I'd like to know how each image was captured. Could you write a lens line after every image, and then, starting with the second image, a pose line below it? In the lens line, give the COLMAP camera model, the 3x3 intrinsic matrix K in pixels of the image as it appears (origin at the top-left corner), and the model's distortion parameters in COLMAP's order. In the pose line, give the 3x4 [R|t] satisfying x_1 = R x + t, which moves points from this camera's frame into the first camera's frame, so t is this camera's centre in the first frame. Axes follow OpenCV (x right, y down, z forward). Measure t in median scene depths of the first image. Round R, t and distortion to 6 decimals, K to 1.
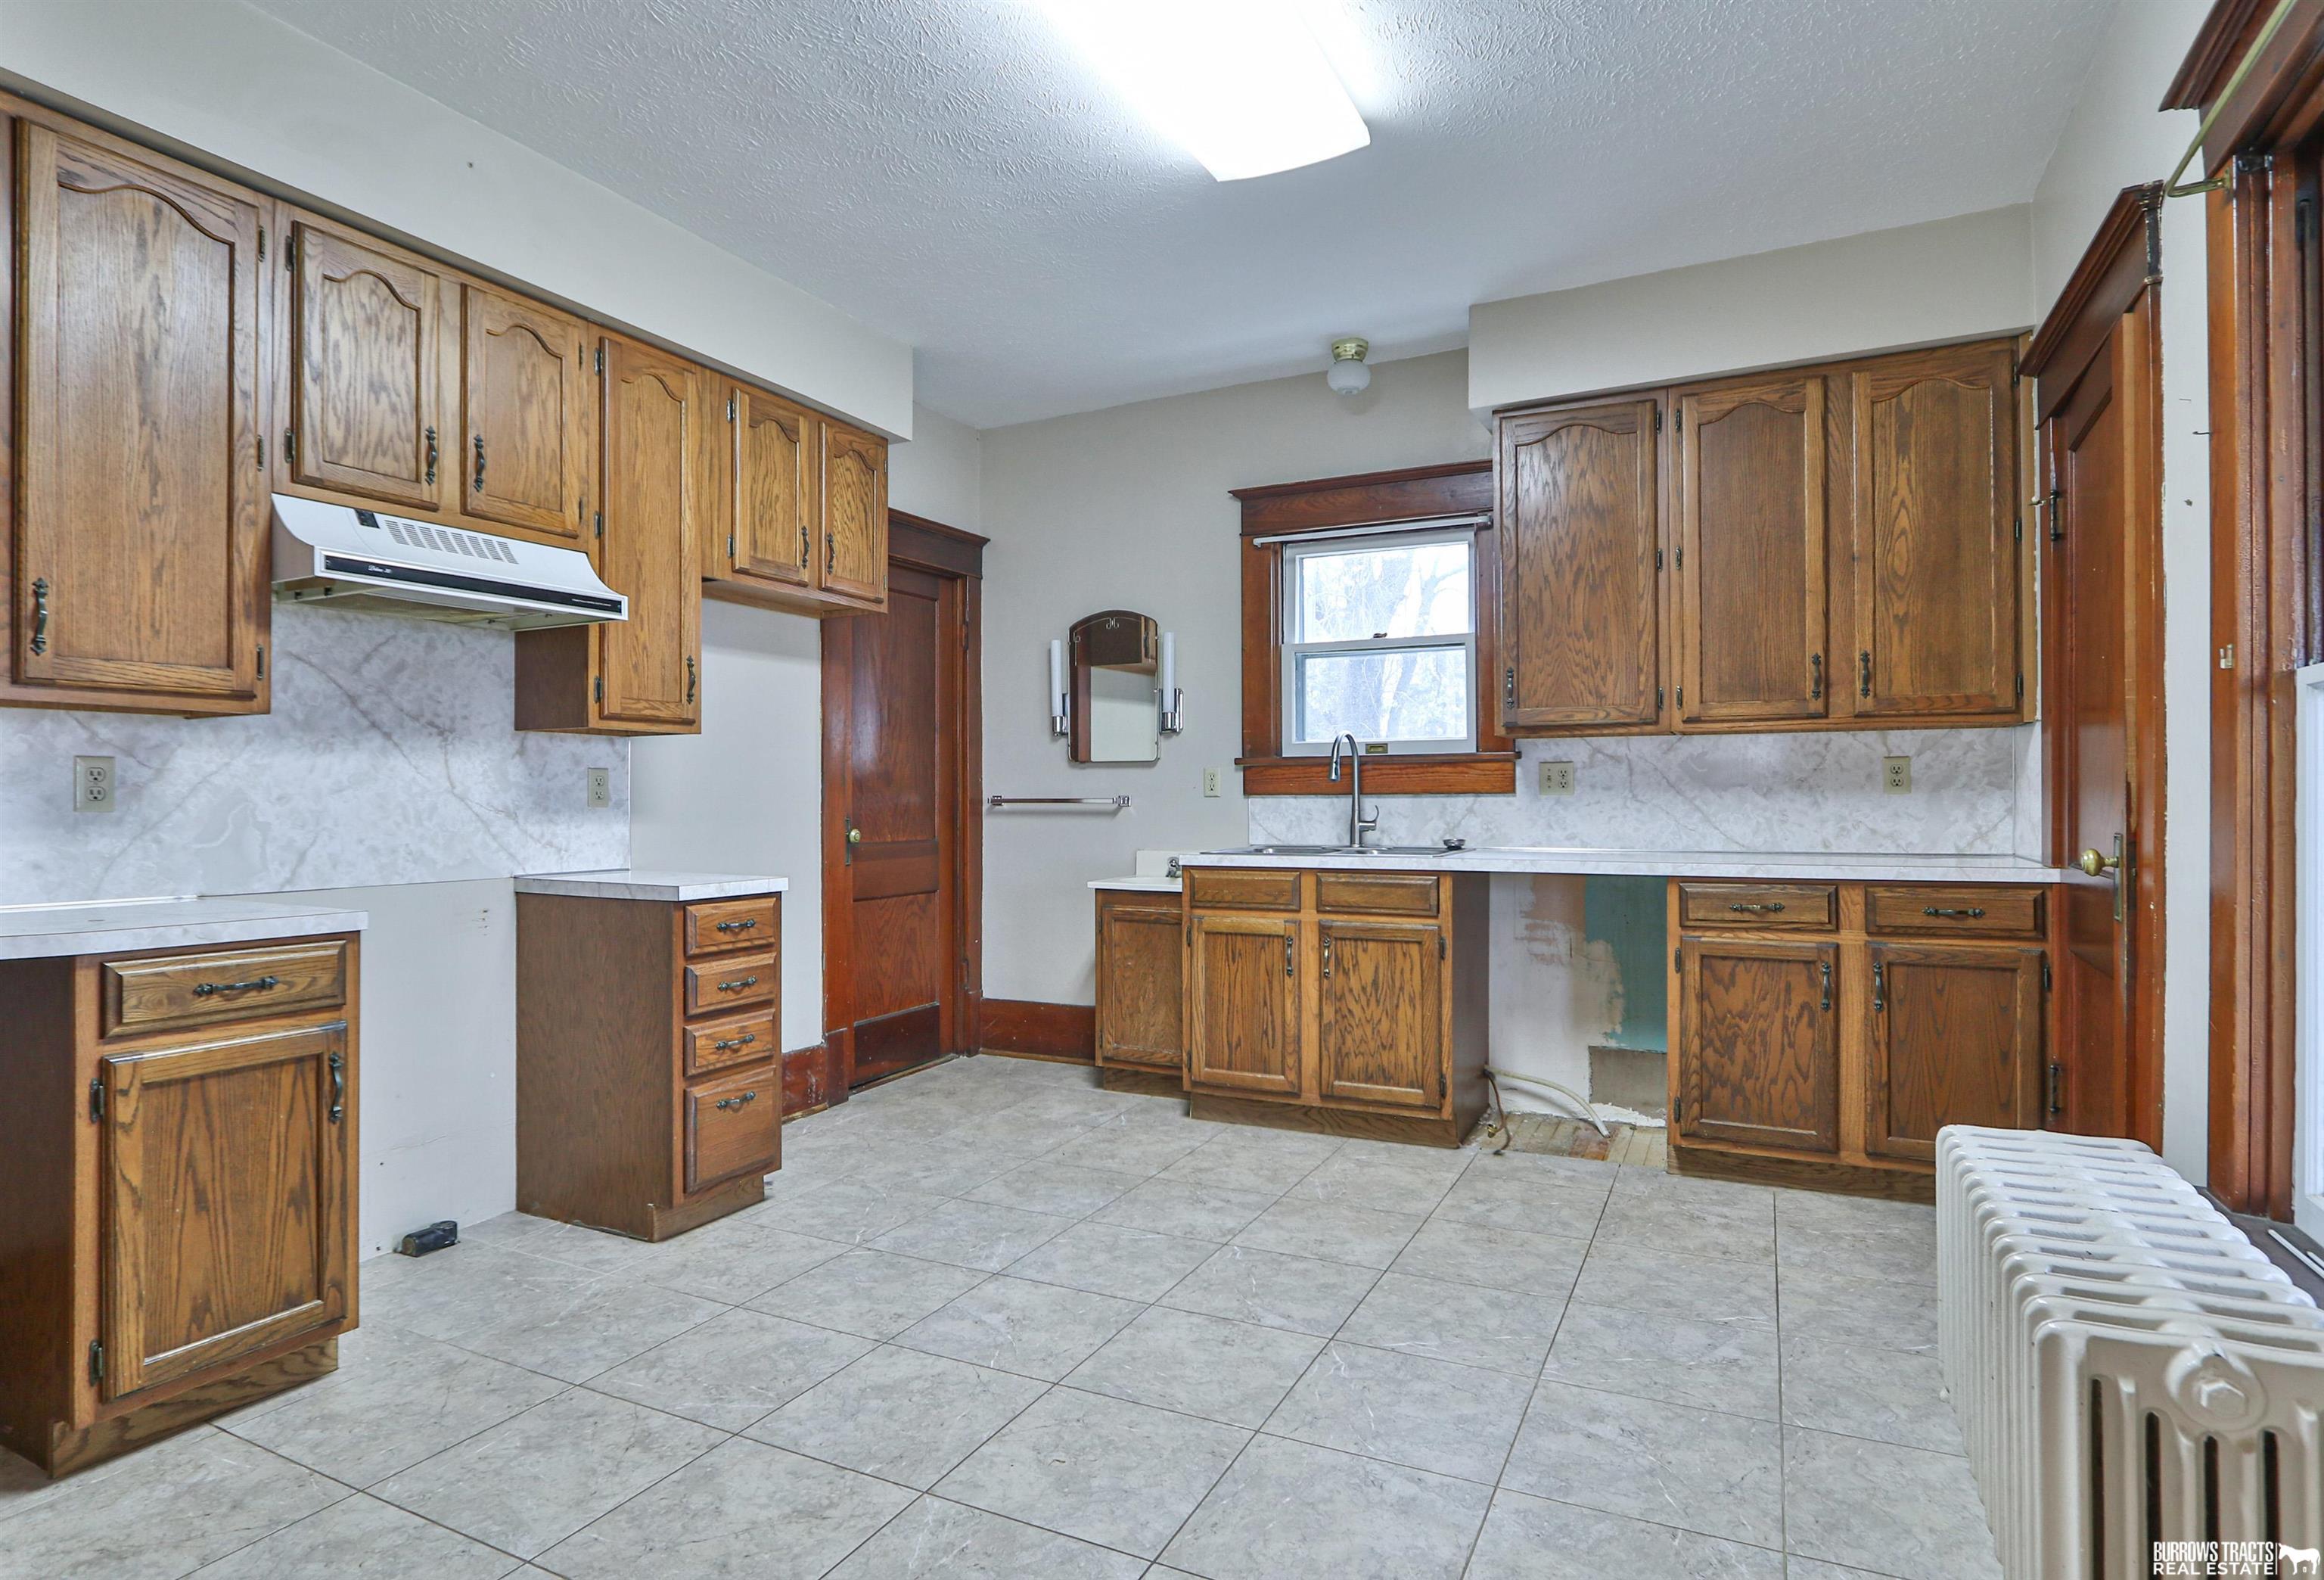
lens RADIAL K [[1232.4, 0, 1074.3], [0, 1232.4, 783.4], [0, 0, 1]] dist [-0.015193, 0.004886]
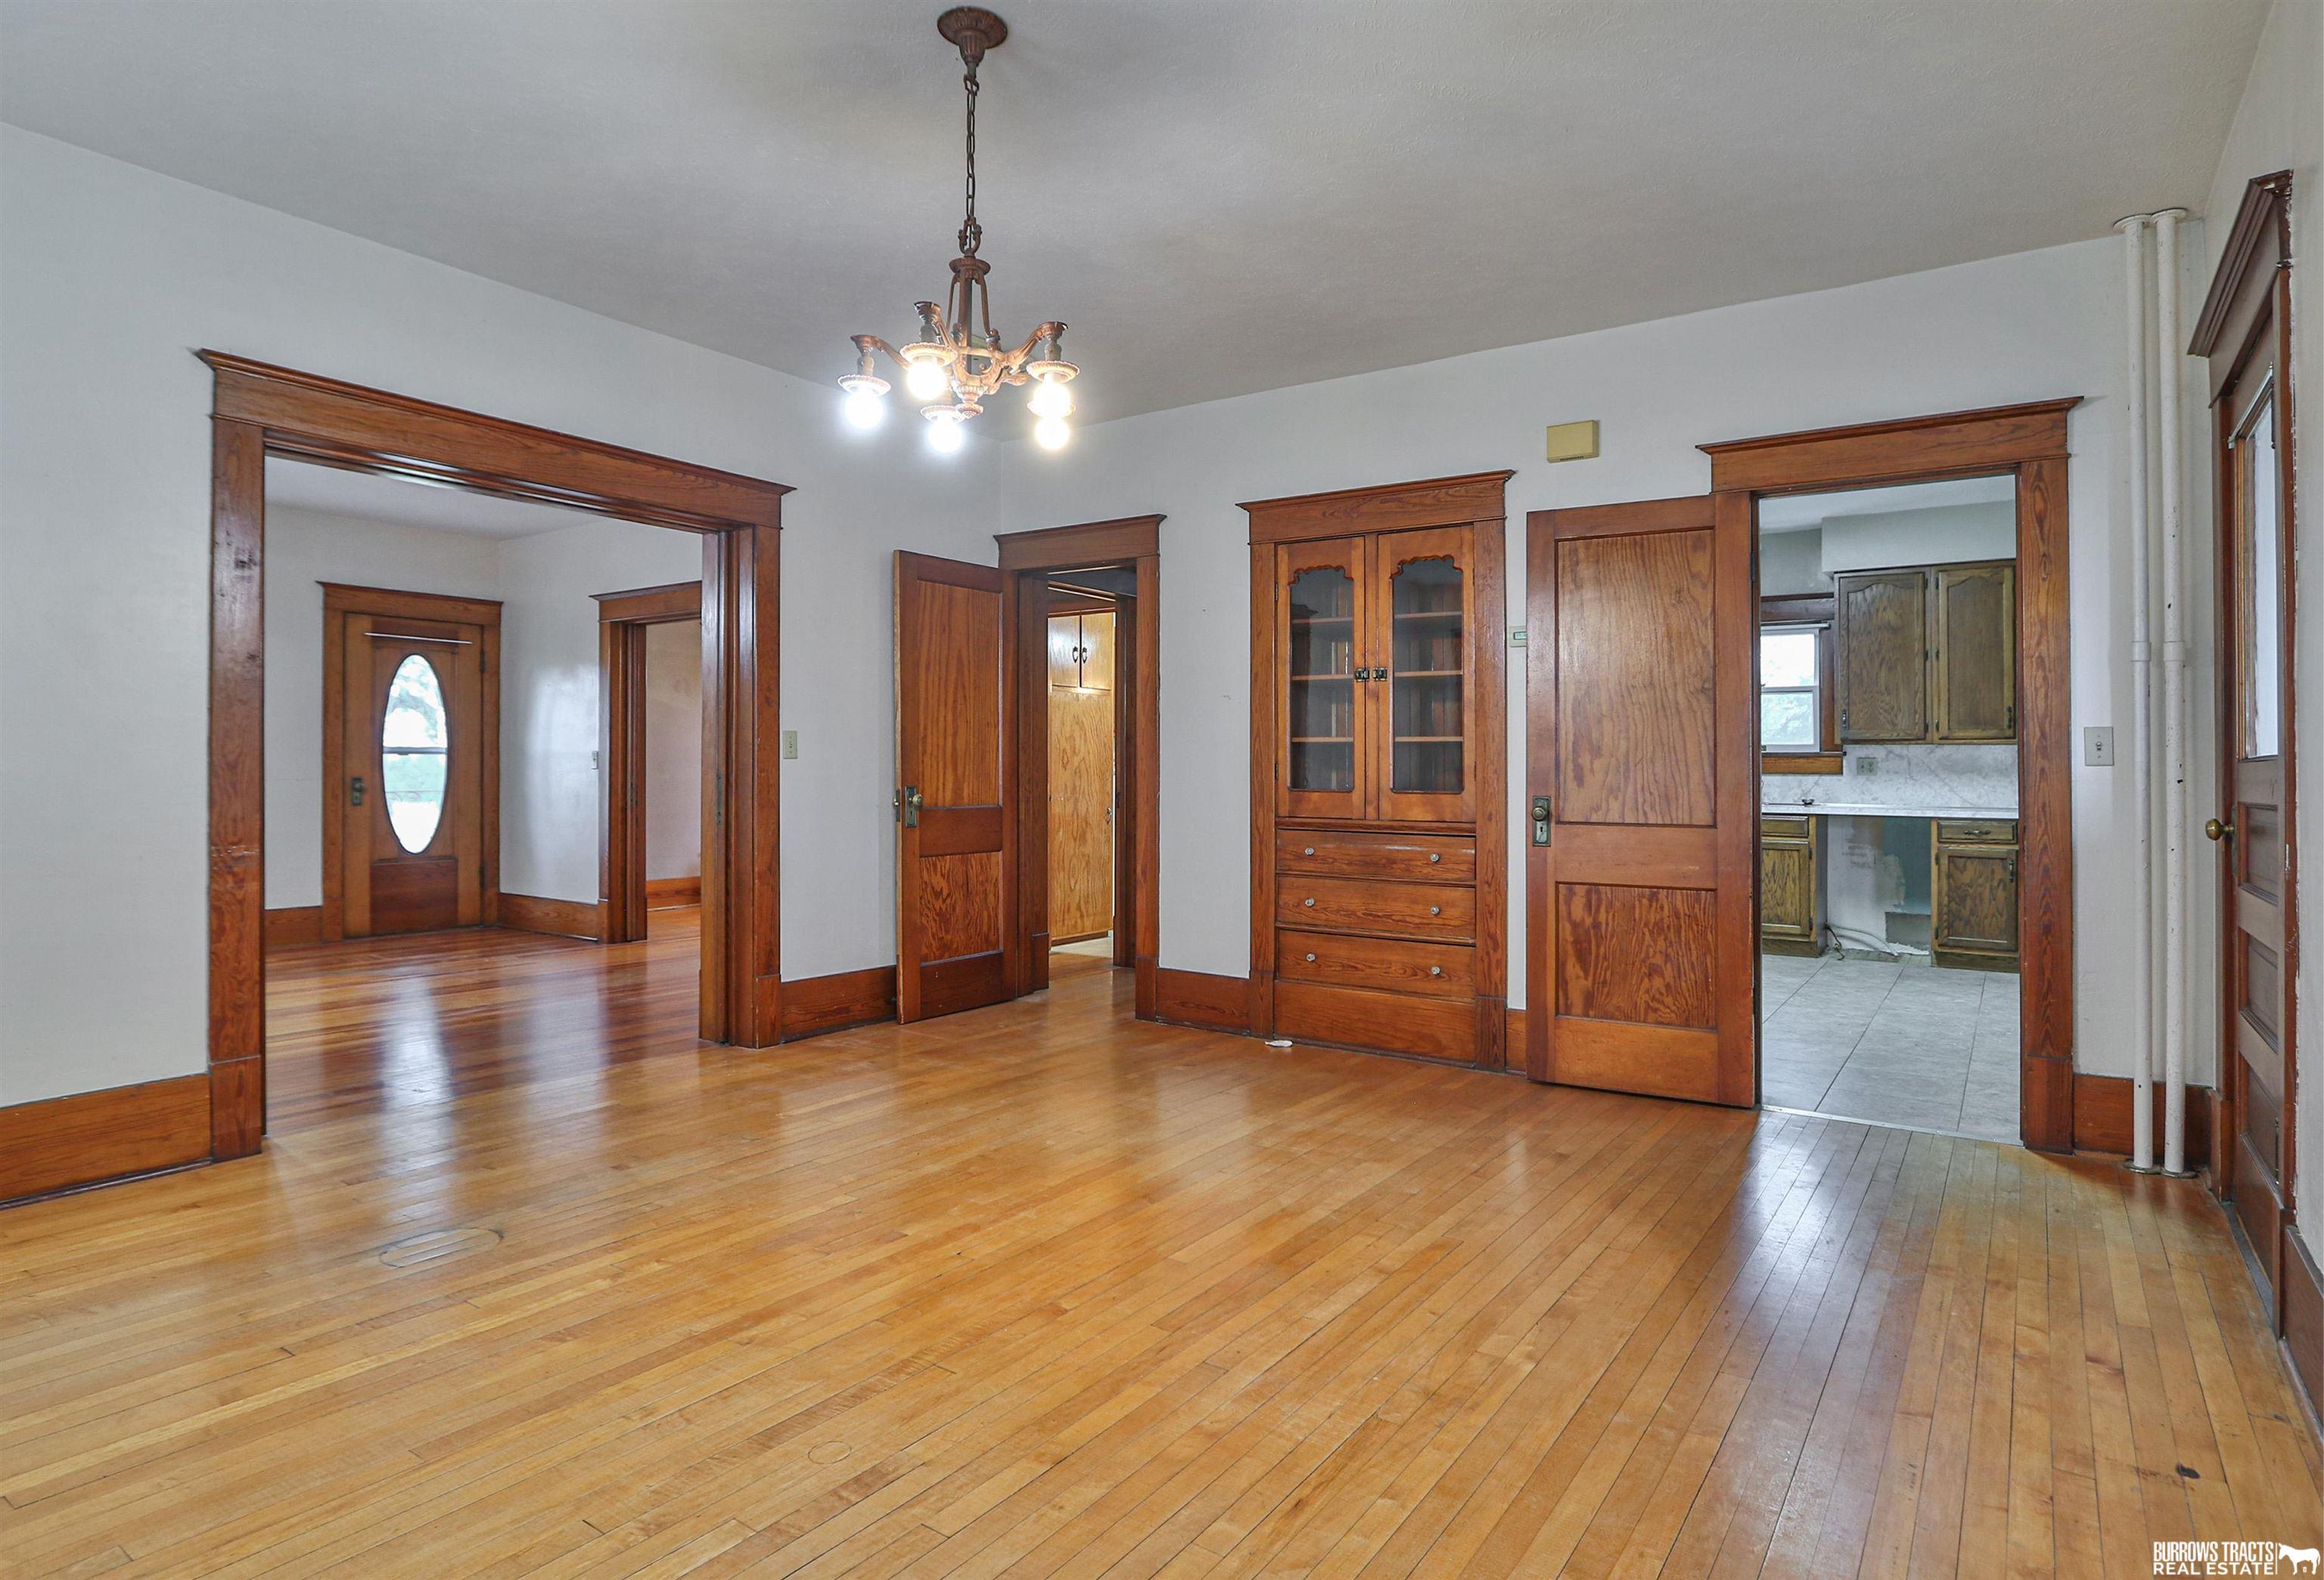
lens RADIAL K [[1232.4, 0, 1195.3], [0, 1232.4, 729.7], [0, 0, 1]] dist [-0.015193, 0.004886]
pose [[0.996607, 0.011768, -0.081456, -0.497785], [-0.013649, 0.999652, -0.022565, -0.004618], [0.081162, 0.023600, 0.996421, -0.986282]]
